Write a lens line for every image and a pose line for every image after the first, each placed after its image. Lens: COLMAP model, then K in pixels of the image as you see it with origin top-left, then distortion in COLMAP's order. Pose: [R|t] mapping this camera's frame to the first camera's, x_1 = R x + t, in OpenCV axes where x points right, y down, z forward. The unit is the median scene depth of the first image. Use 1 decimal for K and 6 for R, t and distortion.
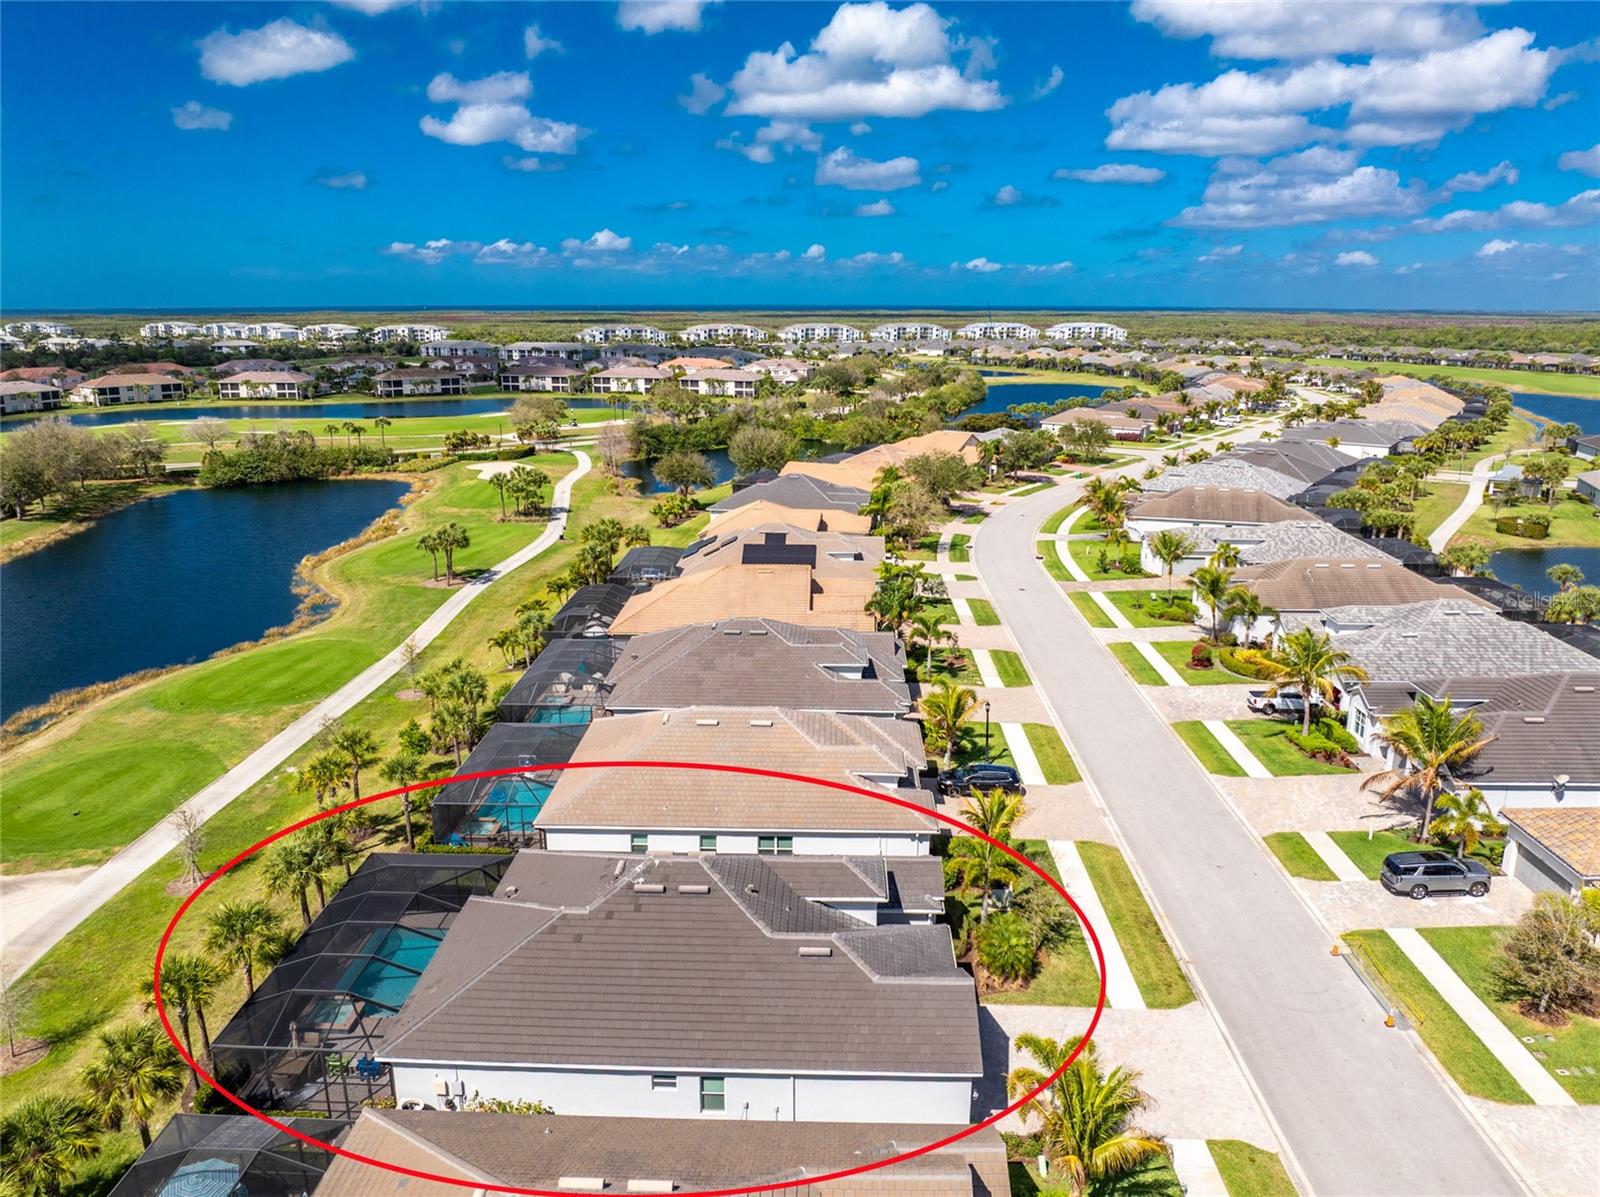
lens RADIAL K [[1126.1, 0, 787.4], [0, 1126.1, 594.5], [0, 0, 1]] dist [-0.037135, 0.005802]
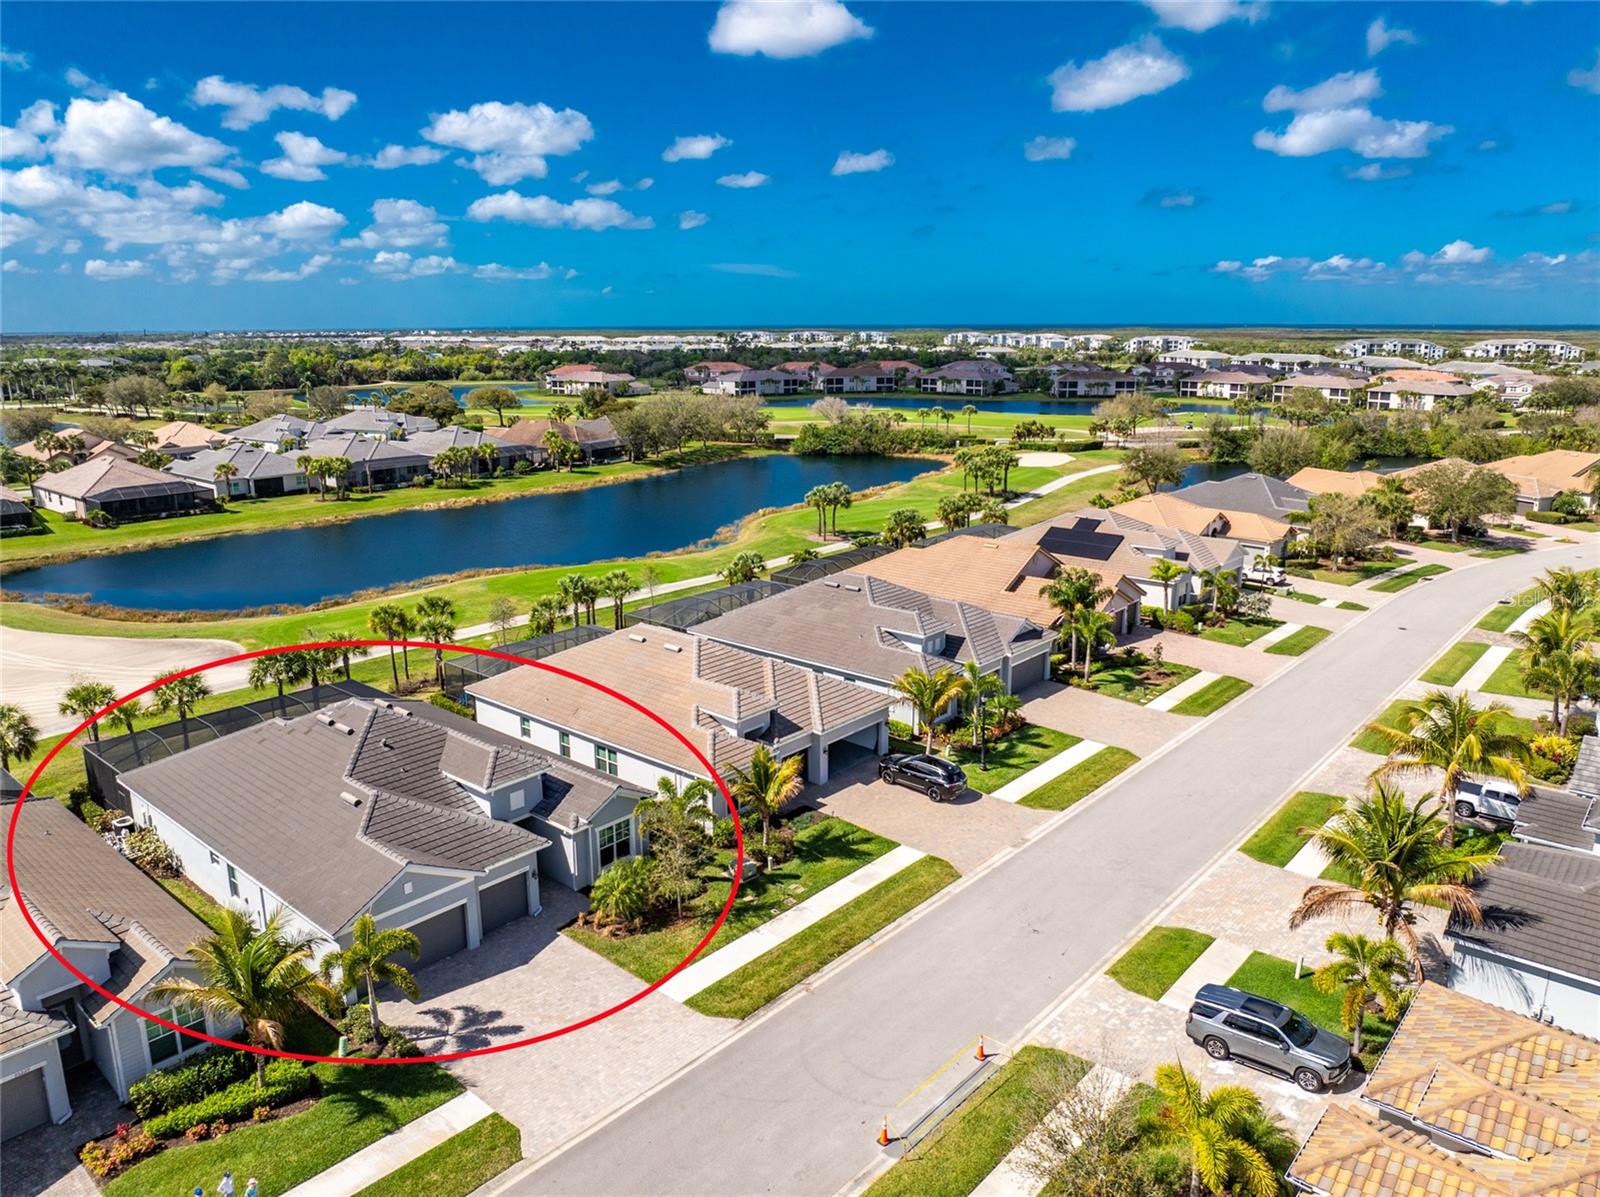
lens RADIAL K [[1126.1, 0, 787.4], [0, 1126.1, 594.5], [0, 0, 1]] dist [-0.037135, 0.005802]
pose [[0.776388, 0.143805, -0.613630, 0.107988], [-0.153210, 0.987479, 0.037570, 0.002651], [0.611349, 0.064845, 0.788700, 0.045722]]
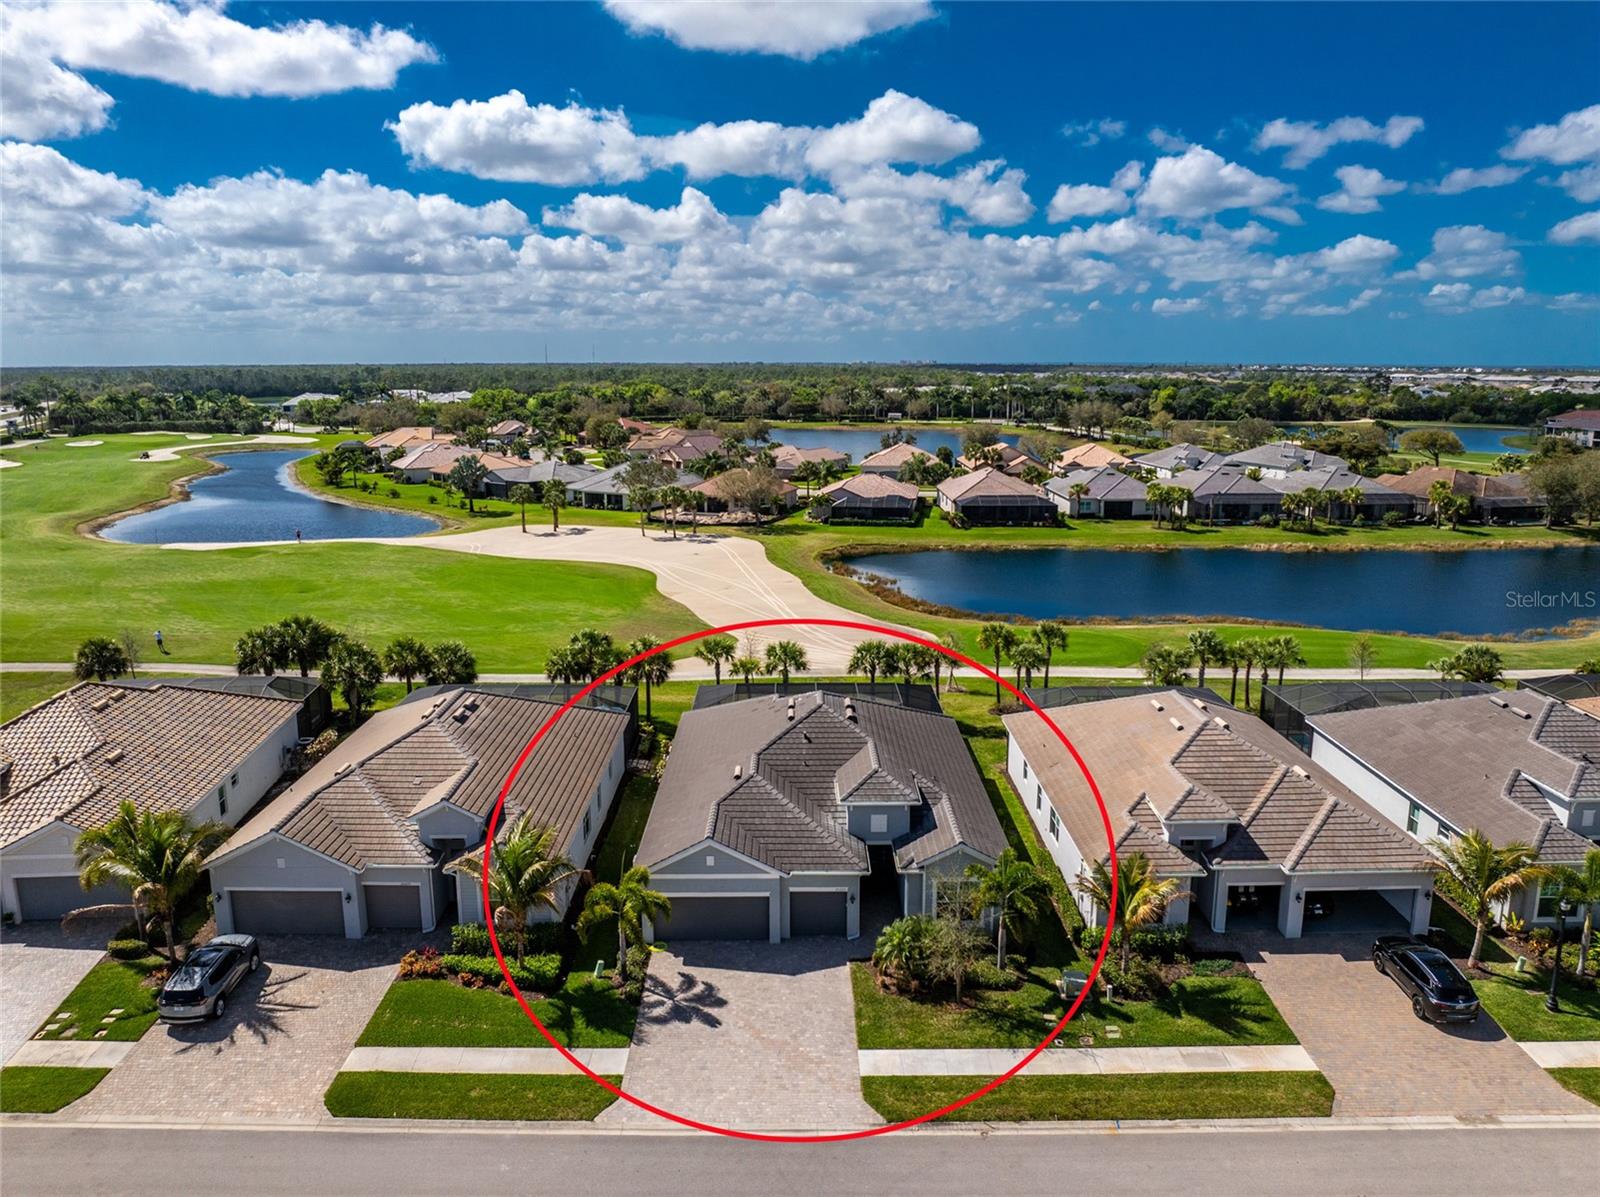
lens RADIAL K [[1126.1, 0, 787.4], [0, 1126.1, 594.5], [0, 0, 1]] dist [-0.037135, 0.005802]
pose [[0.045224, 0.202051, -0.978330, 0.127854], [-0.247877, 0.950975, 0.184943, -0.010389], [0.967735, 0.234142, 0.093091, 0.101224]]
